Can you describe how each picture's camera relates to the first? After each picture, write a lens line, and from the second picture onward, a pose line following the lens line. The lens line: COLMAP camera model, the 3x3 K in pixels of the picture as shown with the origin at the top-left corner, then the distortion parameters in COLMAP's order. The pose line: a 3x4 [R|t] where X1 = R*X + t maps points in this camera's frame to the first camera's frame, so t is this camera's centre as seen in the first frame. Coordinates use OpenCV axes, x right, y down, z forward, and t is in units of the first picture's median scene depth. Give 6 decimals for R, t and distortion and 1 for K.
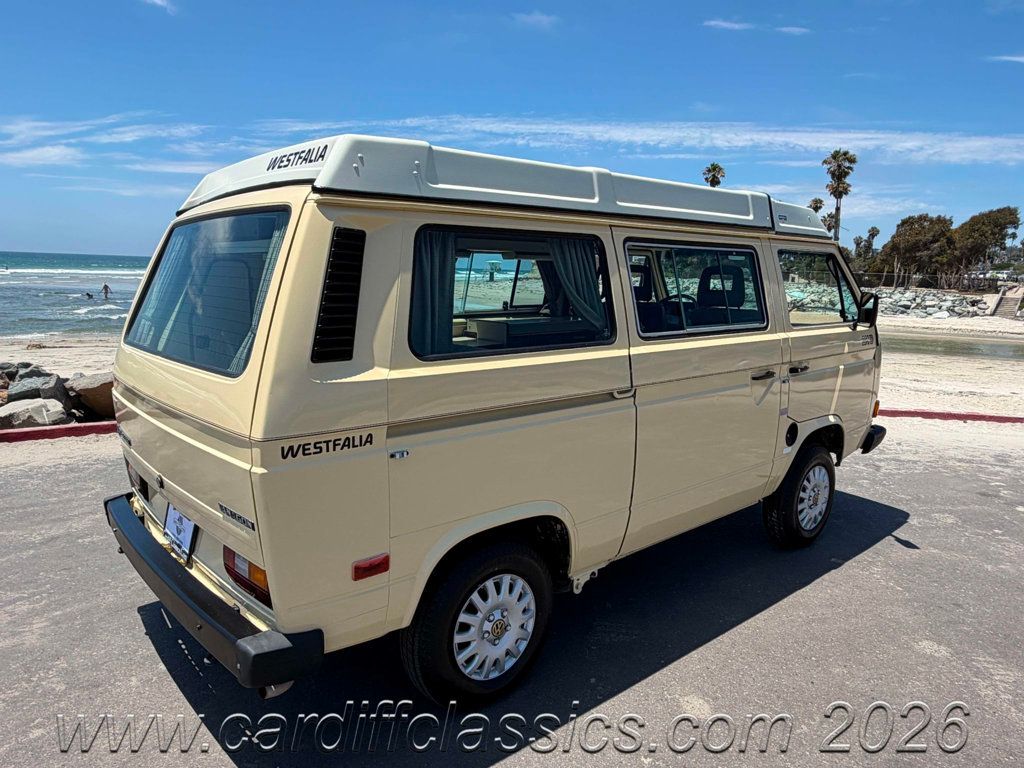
lens RADIAL K [[696.3, 0, 516.9], [0, 696.3, 391.3], [0, 0, 1]] dist [-0.002978, 0.004743]
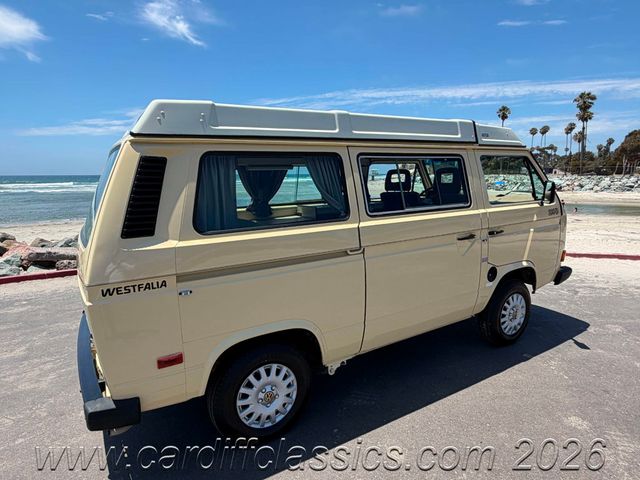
lens RADIAL K [[383.8, 0, 323.5], [0, 383.8, 243.9], [0, 0, 1]] dist [0.000875, -0.000044]
pose [[0.985443, -0.010611, -0.169677, 0.223200], [0.011446, 0.999927, 0.003944, -0.017555], [0.169623, -0.005829, 0.985492, 0.119950]]
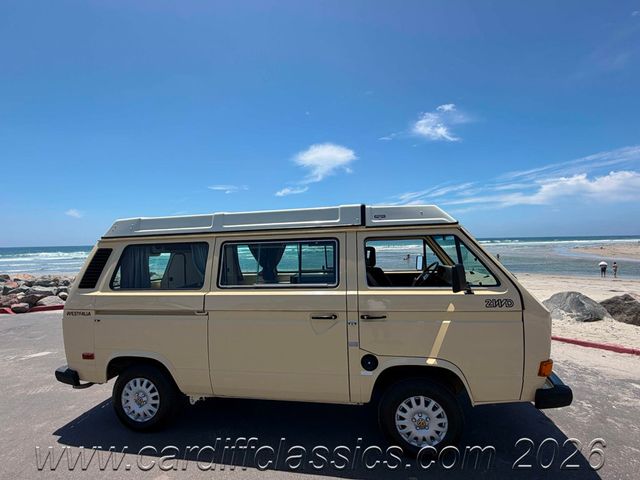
lens RADIAL K [[300.8, 0, 318.5], [0, 300.8, 241.1], [0, 0, 1]] dist [0.002160, -0.000396]
pose [[0.623420, -0.047174, -0.780463, 1.086928], [-0.093619, 0.986494, -0.134408, -0.121661], [0.776262, 0.156859, 0.610583, 0.652199]]
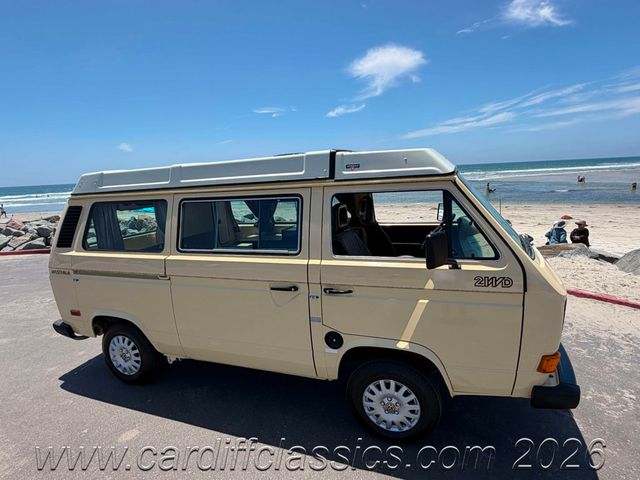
lens RADIAL K [[331.1, 0, 320.0], [0, 331.1, 240.0], [0, 0, 1]] dist [0.000830, 0.000592]
pose [[0.480964, 0.120516, -0.868418, 1.158790], [-0.086362, 0.992203, 0.089864, -0.223575], [0.872477, 0.031777, 0.487622, 0.891039]]
